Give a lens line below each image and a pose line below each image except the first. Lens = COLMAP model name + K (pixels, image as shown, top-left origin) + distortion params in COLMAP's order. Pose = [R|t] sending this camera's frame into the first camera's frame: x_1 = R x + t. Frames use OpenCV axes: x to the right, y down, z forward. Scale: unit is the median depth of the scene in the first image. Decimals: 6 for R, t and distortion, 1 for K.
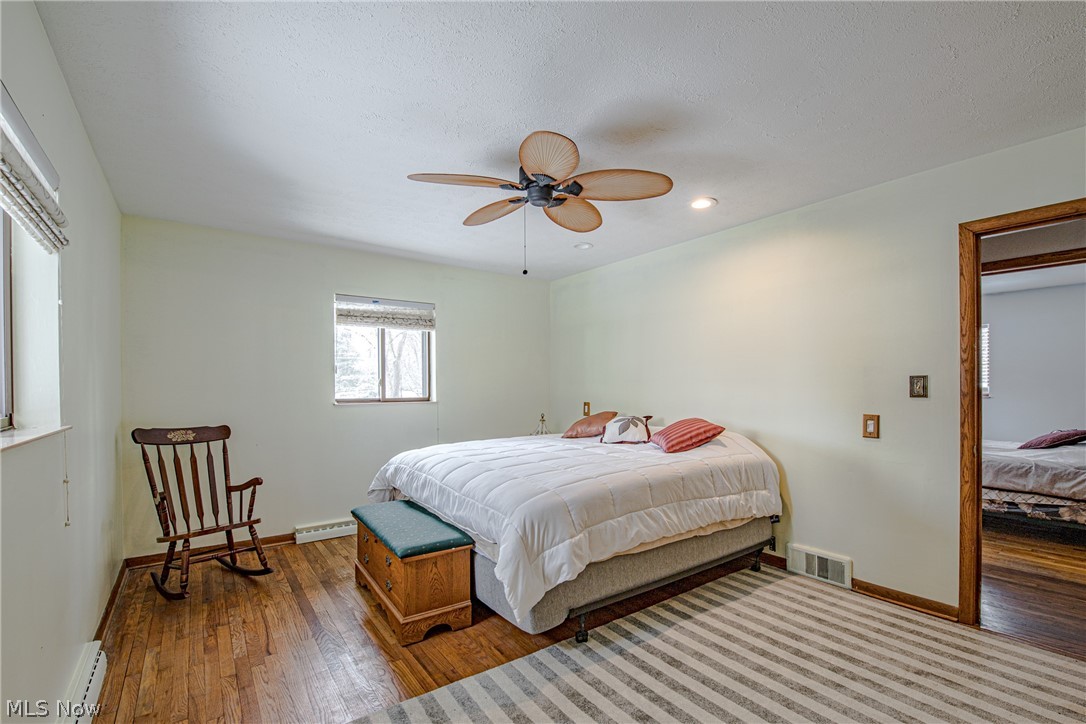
lens RADIAL K [[481.2, 0, 542.7], [0, 481.2, 401.5], [0, 0, 1]] dist [0.000296, -0.011785]
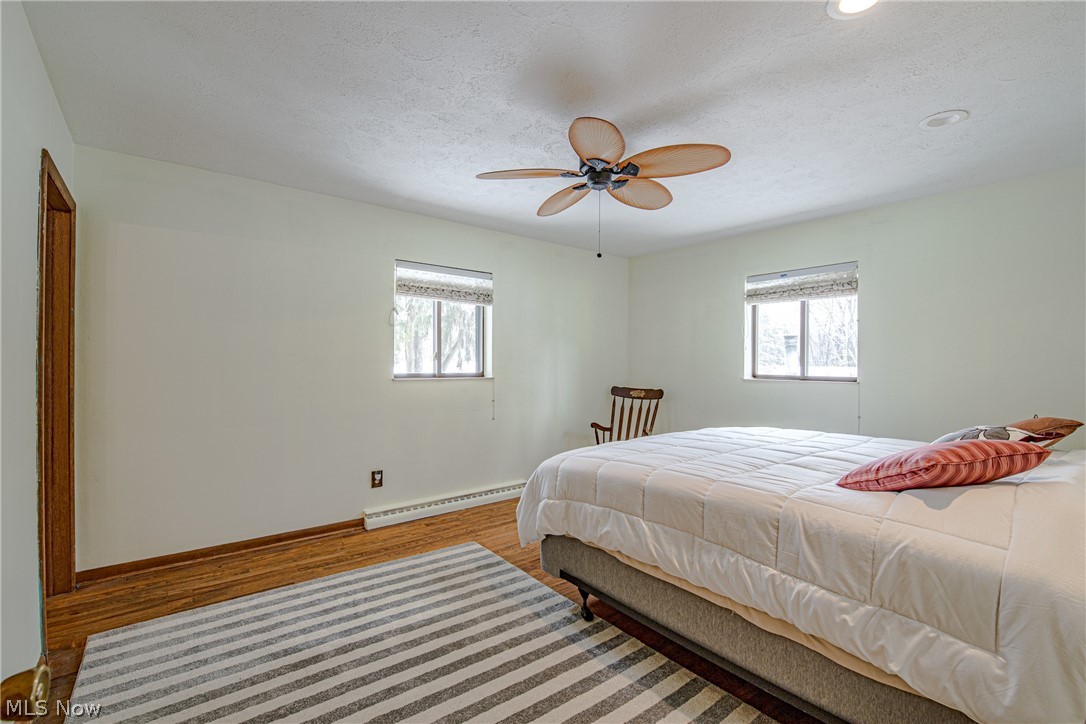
lens RADIAL K [[491.9, 0, 543.0], [0, 491.9, 362.0], [0, 0, 1]] dist [0.000196, -0.013251]
pose [[0.029742, 0.006553, -0.999536, 0.846020], [-0.036053, 0.999335, 0.005479, -0.028388], [0.998907, 0.035873, 0.029959, 0.662984]]
